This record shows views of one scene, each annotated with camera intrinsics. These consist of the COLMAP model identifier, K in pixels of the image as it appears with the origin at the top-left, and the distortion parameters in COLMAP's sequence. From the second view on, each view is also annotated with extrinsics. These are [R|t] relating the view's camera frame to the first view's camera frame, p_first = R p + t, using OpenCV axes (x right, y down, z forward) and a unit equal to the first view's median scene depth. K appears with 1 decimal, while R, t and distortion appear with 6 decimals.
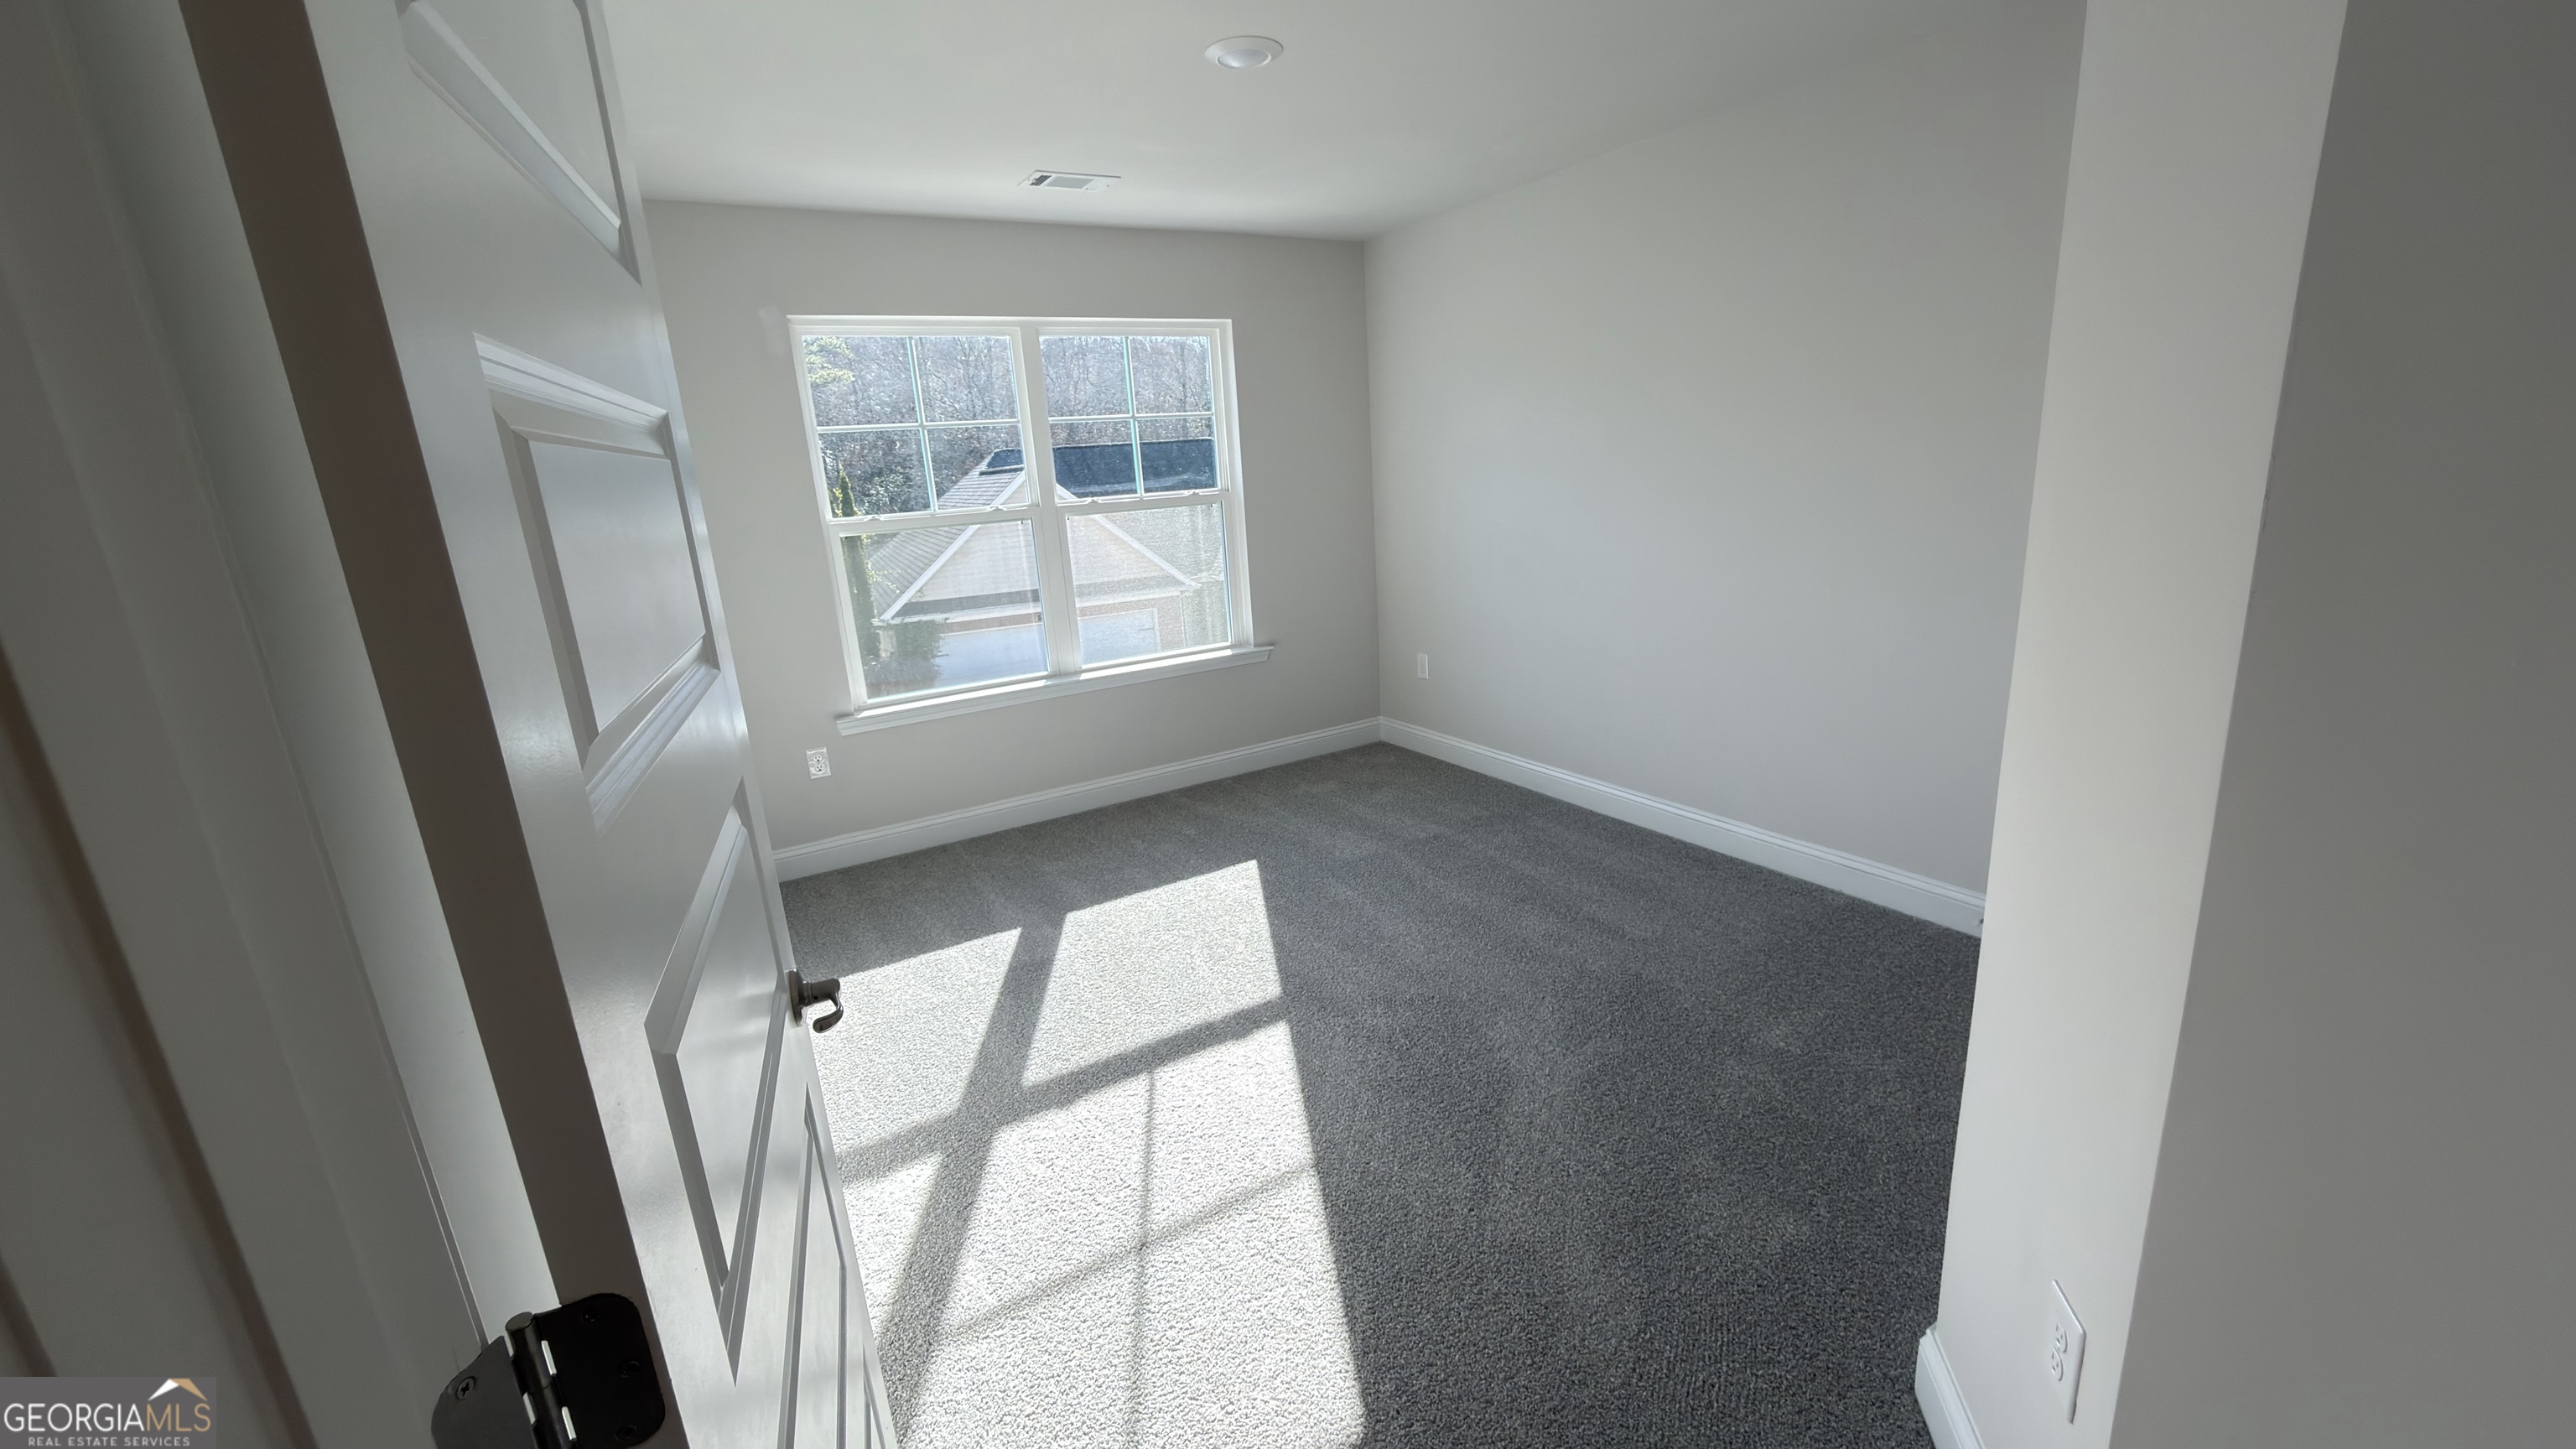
lens RADIAL K [[1020.8, 0, 1279.2], [0, 1020.8, 721.7], [0, 0, 1]] dist [-0.000600, -0.000048]
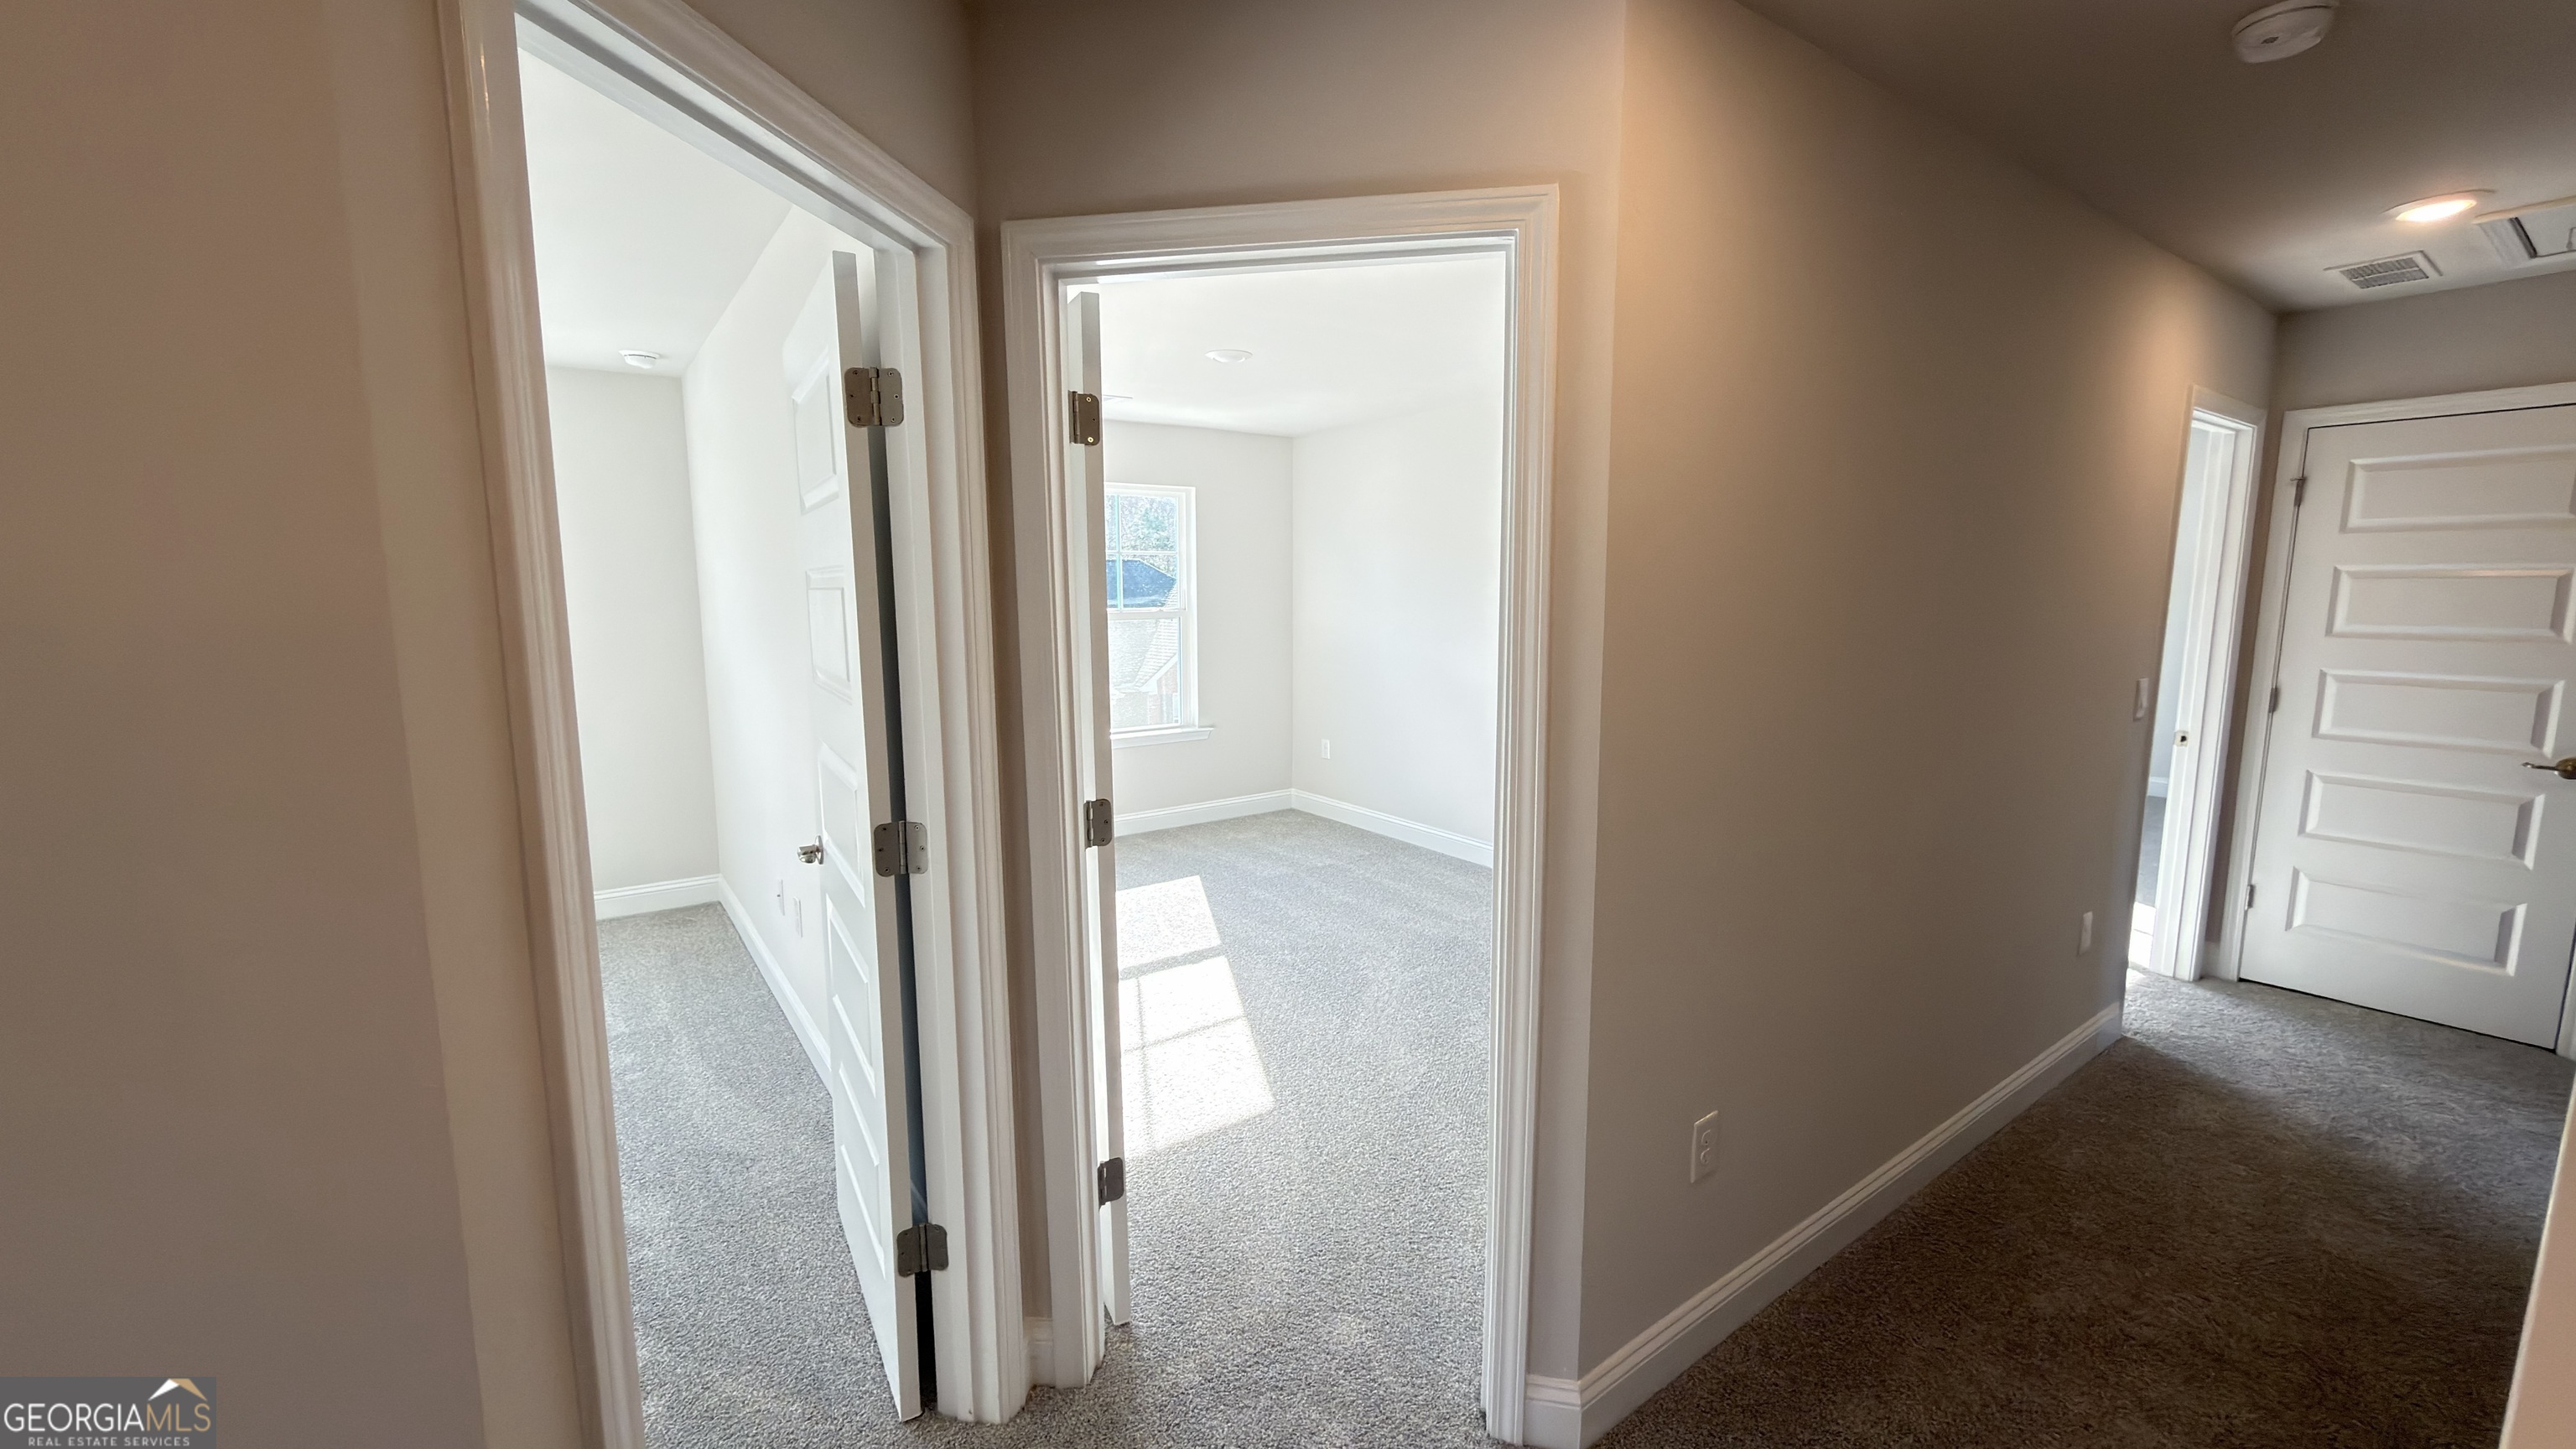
lens RADIAL K [[1020.8, 0, 1279.2], [0, 1020.8, 721.7], [0, 0, 1]] dist [-0.000600, -0.000048]
pose [[0.995121, 0.049545, 0.085323, -0.045327], [-0.039332, 0.992297, -0.117475, 0.092826], [-0.090486, 0.113546, 0.989404, -0.412095]]
